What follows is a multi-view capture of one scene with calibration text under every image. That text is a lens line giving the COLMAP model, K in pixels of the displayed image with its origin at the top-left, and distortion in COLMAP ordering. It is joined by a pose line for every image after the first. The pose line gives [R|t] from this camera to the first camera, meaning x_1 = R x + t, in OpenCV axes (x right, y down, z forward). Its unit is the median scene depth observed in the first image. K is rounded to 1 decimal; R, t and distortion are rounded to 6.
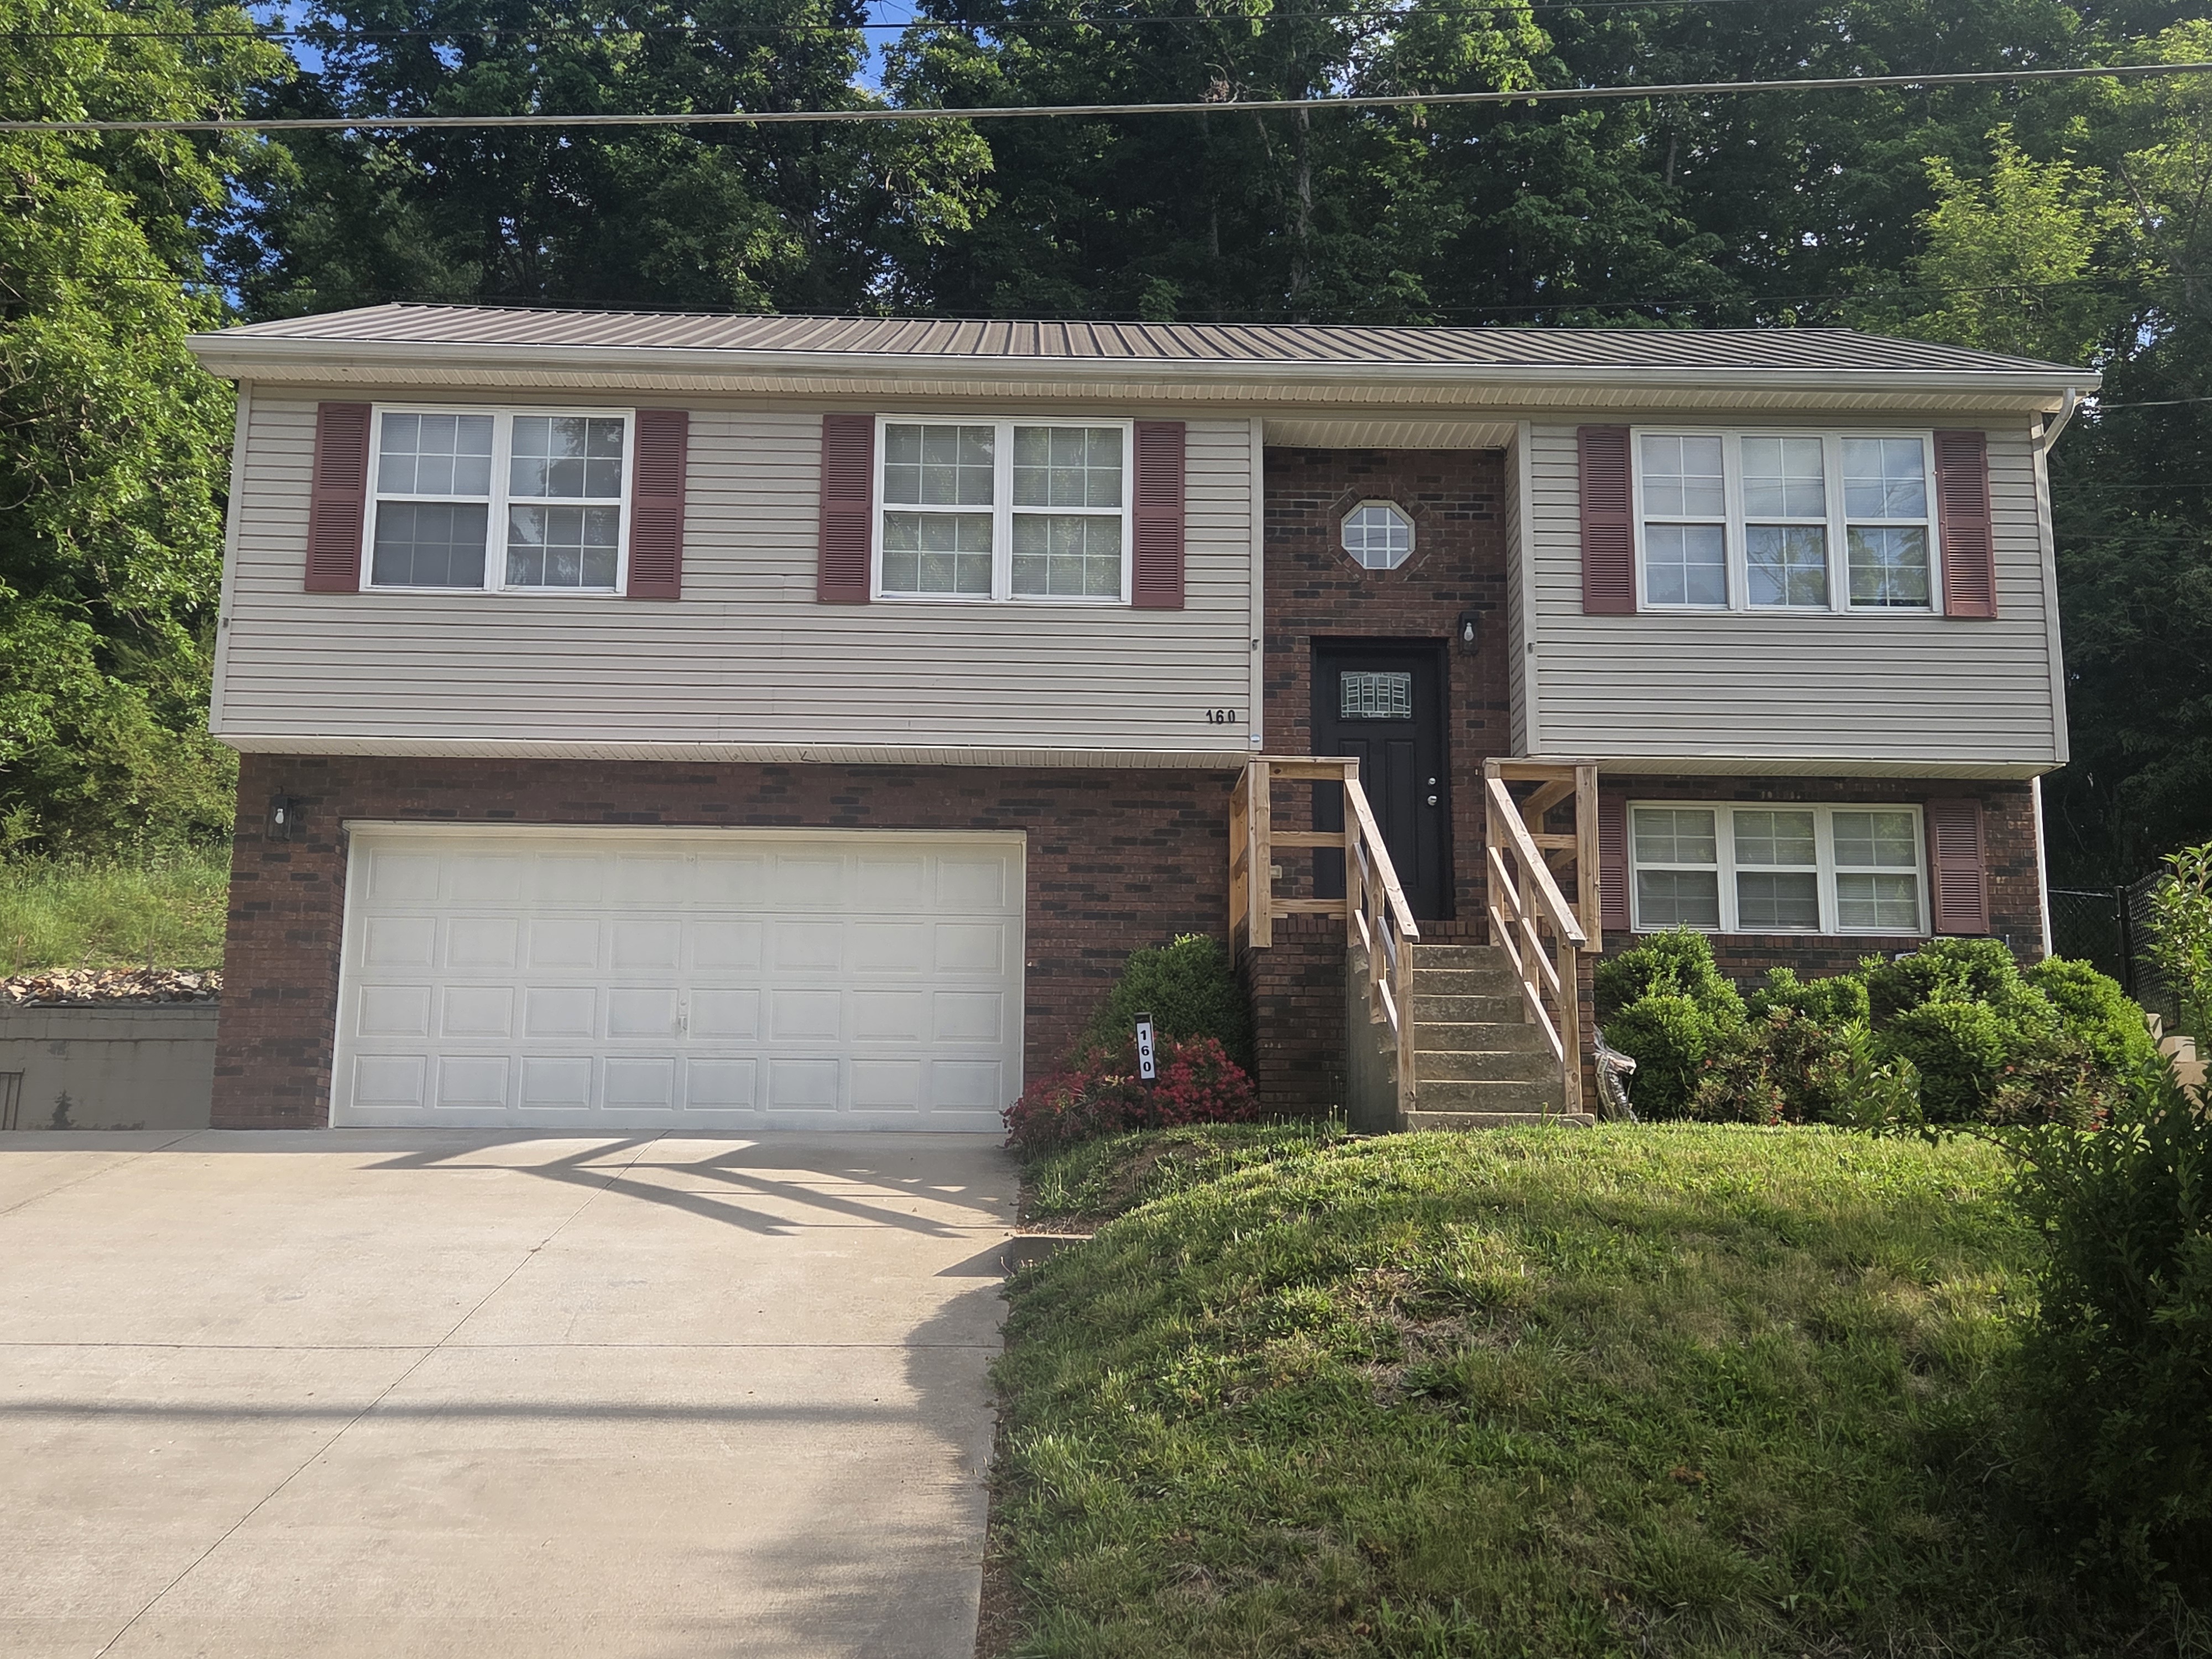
lens RADIAL K [[2117.0, 0, 1106.0], [0, 2117.0, 829.5], [0, 0, 1]] dist [0.038508, 0.004101]
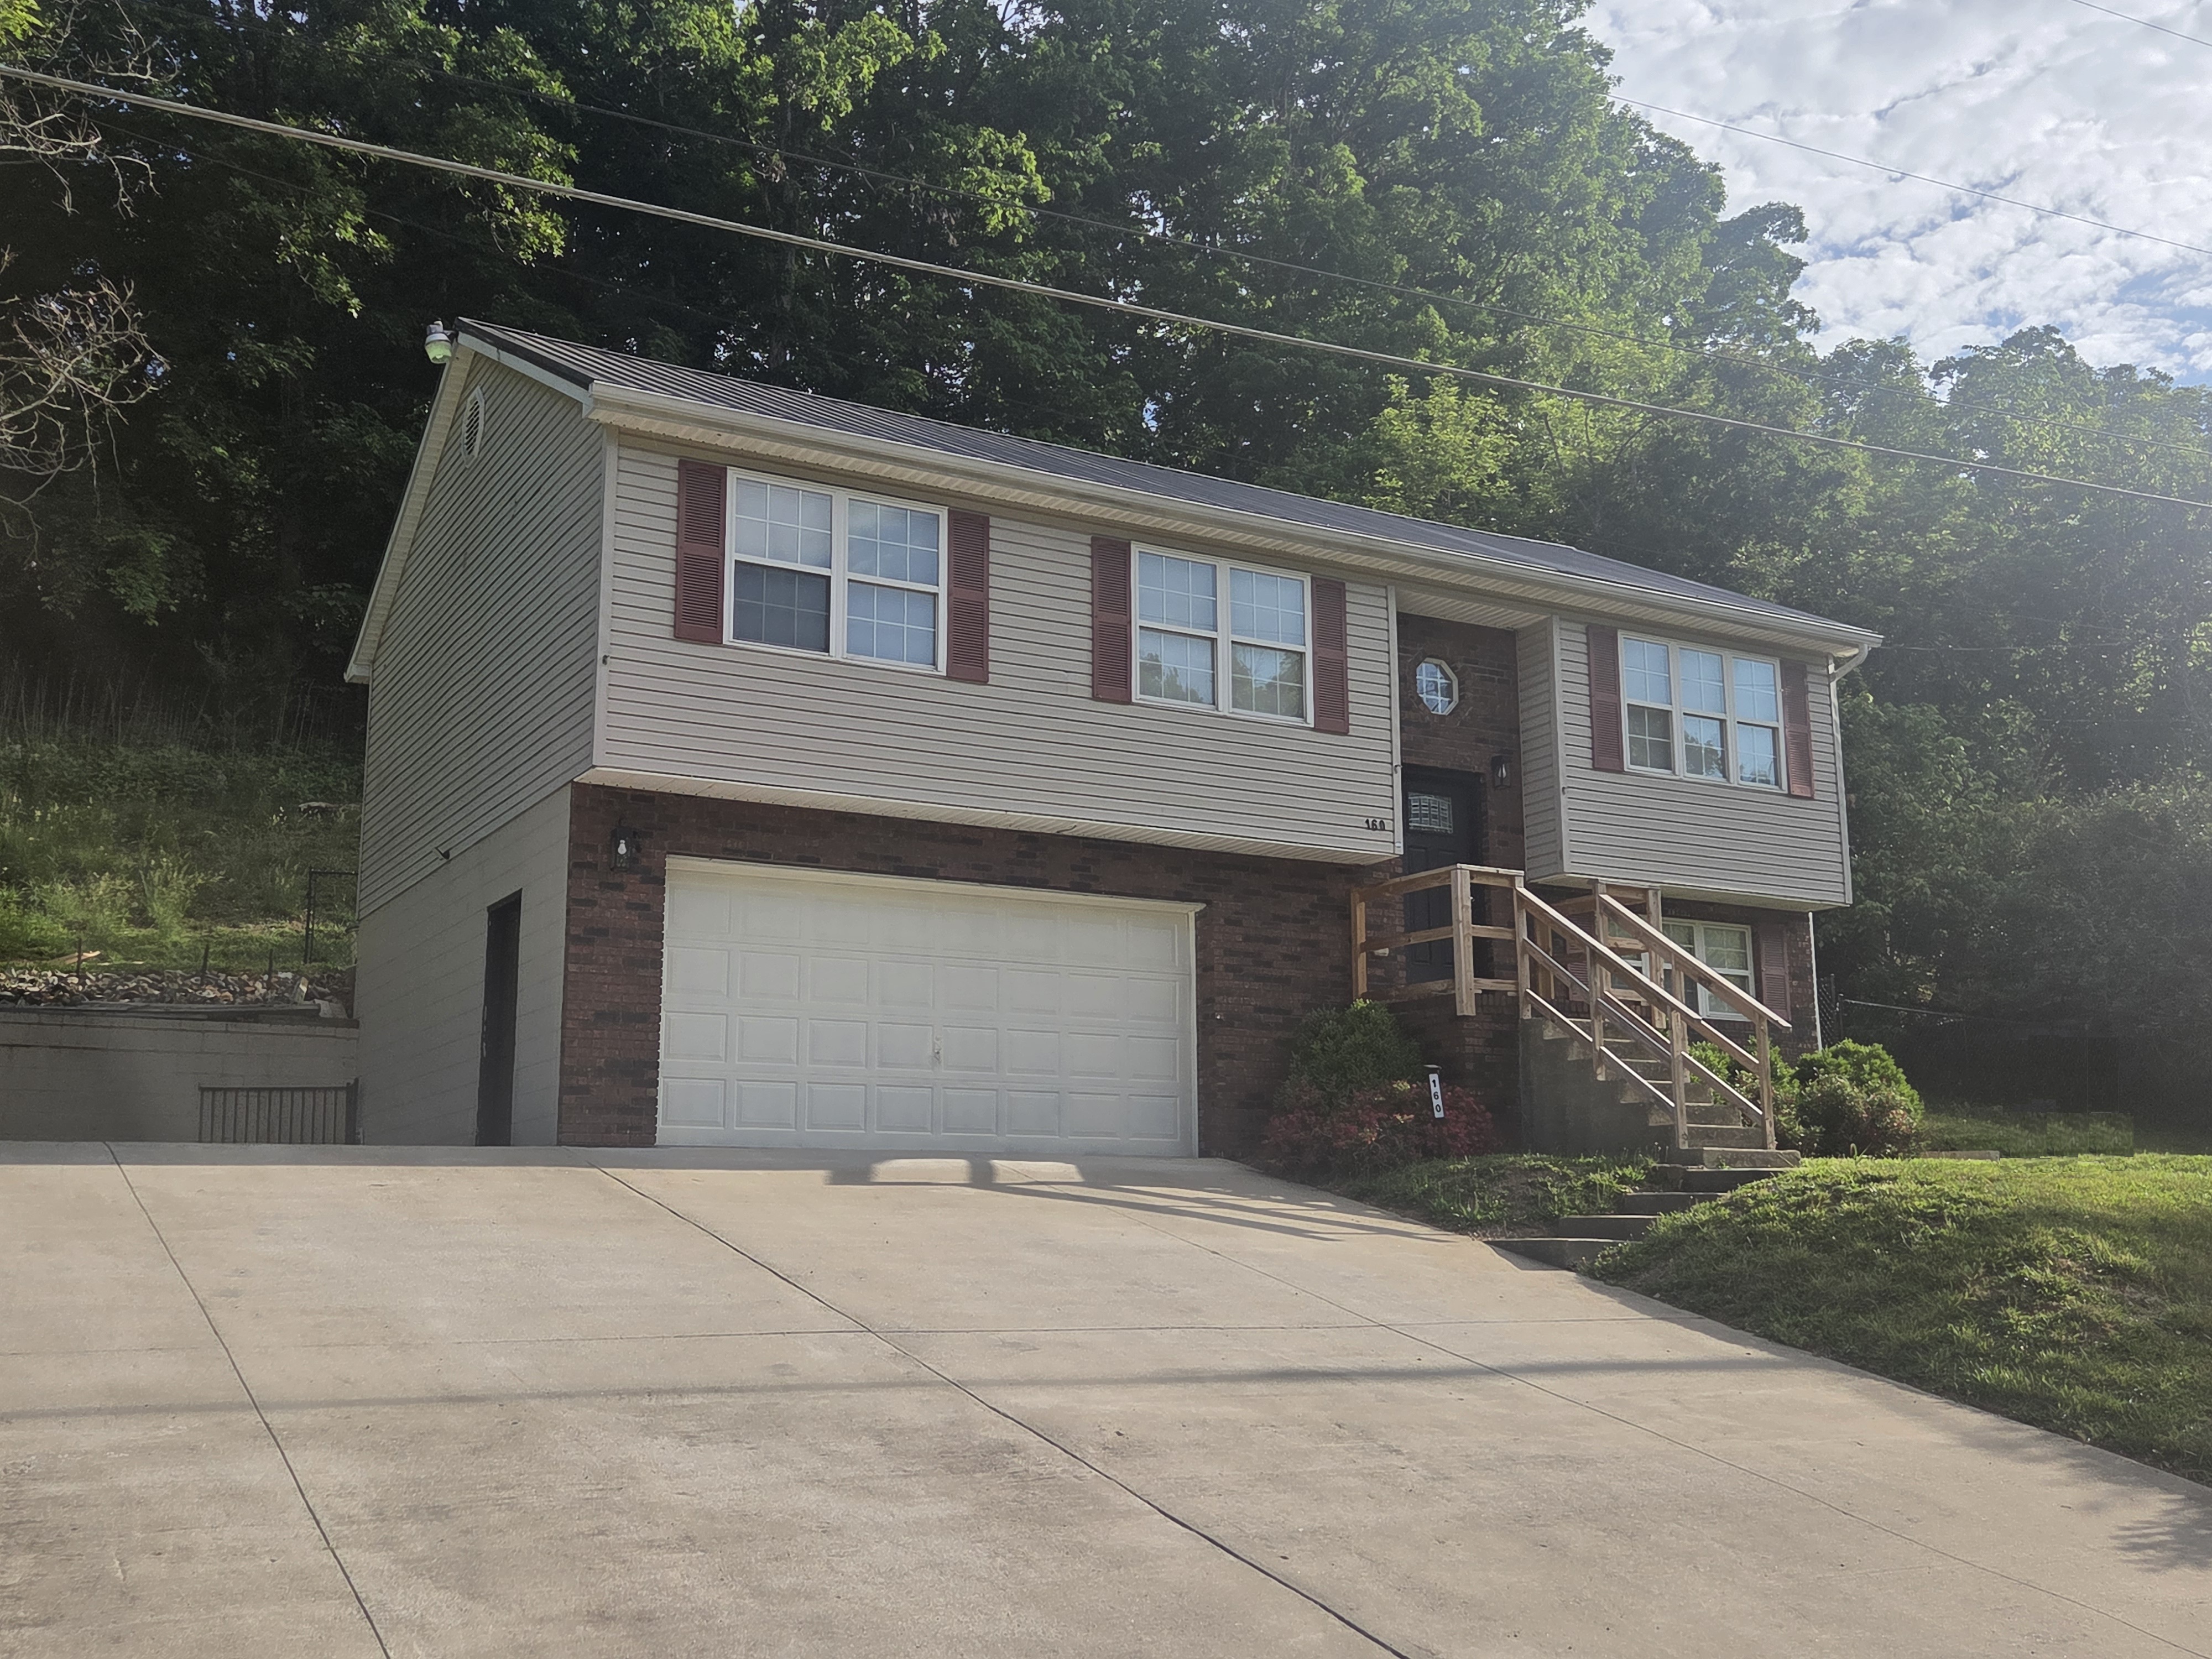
lens RADIAL K [[2117.0, 0, 1106.0], [0, 2117.0, 829.5], [0, 0, 1]] dist [0.038508, 0.004101]
pose [[0.883694, 0.080095, 0.461161, -0.649585], [-0.076323, 0.996721, -0.026860, -0.005012], [-0.461800, -0.011461, 0.886910, -0.032932]]
